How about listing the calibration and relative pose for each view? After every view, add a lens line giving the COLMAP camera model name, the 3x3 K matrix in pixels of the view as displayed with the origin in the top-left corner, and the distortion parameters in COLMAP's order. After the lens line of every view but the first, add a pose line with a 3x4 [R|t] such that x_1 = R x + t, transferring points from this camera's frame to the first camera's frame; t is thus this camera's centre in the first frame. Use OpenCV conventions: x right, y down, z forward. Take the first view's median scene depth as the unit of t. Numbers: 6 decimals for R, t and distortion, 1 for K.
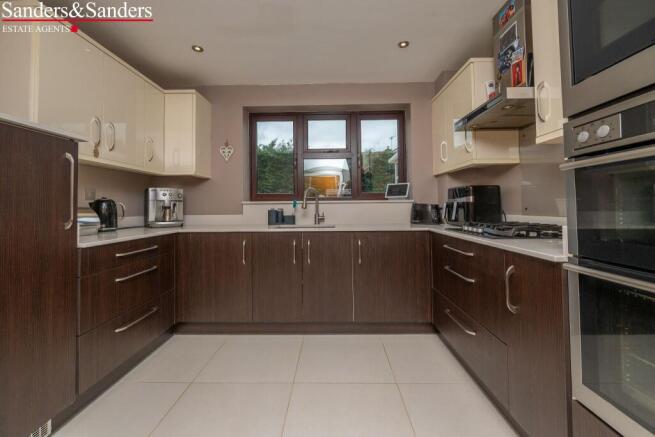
lens RADIAL K [[268.0, 0, 333.5], [0, 268.0, 212.7], [0, 0, 1]] dist [0.000194, 0.000056]
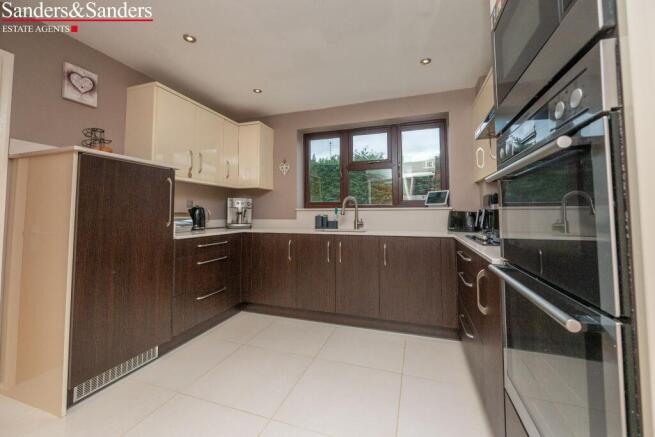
lens RADIAL K [[268.0, 0, 332.7], [0, 268.0, 217.3], [0, 0, 1]] dist [0.000194, 0.000056]
pose [[0.952553, 0.011740, -0.304145, 0.210878], [-0.013722, 0.999896, -0.004380, 0.000359], [0.304063, 0.008346, 0.952616, -0.105137]]
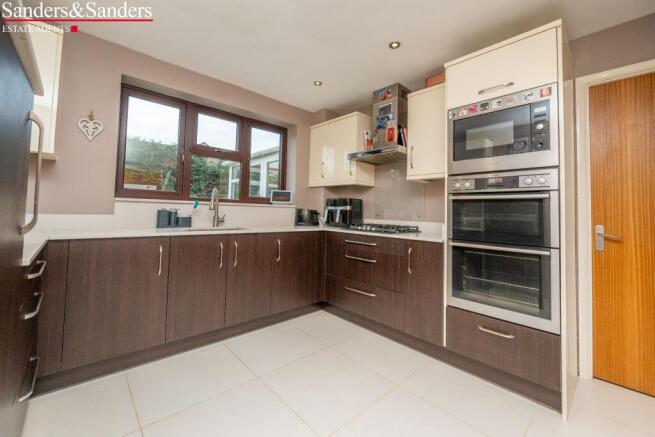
lens RADIAL K [[268.0, 0, 329.6], [0, 268.0, 217.9], [0, 0, 1]] dist [0.000194, 0.000056]
pose [[0.722800, 0.014396, 0.690907, -0.494265], [-0.019270, 0.999814, -0.000673, 0.005192], [-0.690788, -0.012827, 0.722943, 0.036874]]
